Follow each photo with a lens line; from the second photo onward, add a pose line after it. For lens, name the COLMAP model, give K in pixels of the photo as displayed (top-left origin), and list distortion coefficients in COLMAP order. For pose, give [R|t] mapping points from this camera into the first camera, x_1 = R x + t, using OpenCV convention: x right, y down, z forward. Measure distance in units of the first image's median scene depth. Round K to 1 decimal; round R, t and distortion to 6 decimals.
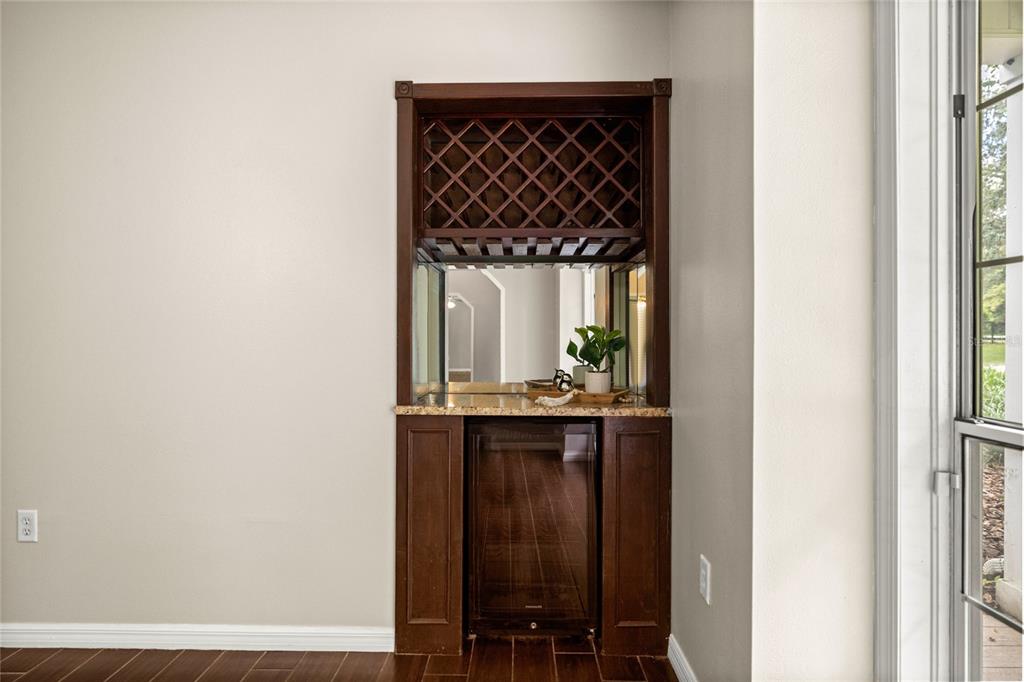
lens RADIAL K [[557.9, 0, 513.2], [0, 557.9, 340.3], [0, 0, 1]] dist [-0.000128, 0.000190]
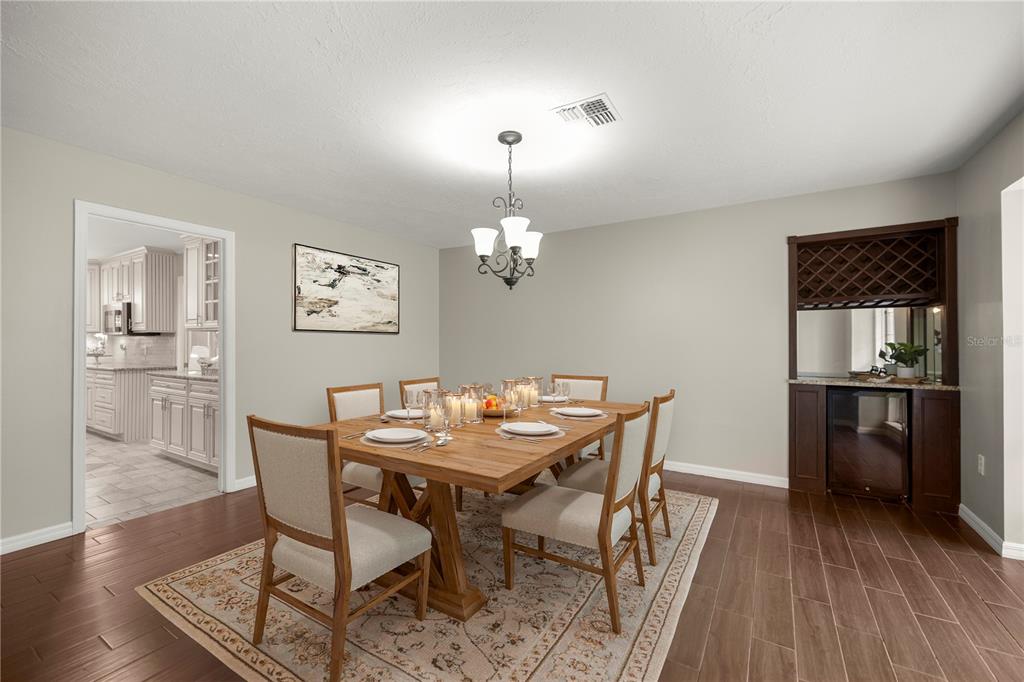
lens RADIAL K [[423.6, 0, 509.9], [0, 423.6, 339.6], [0, 0, 1]] dist [0.001169, -0.000498]
pose [[0.849589, -0.006206, -0.527409, -0.258240], [0.002688, 0.999969, -0.007436, -0.033795], [0.527439, 0.004900, 0.849579, -1.041431]]
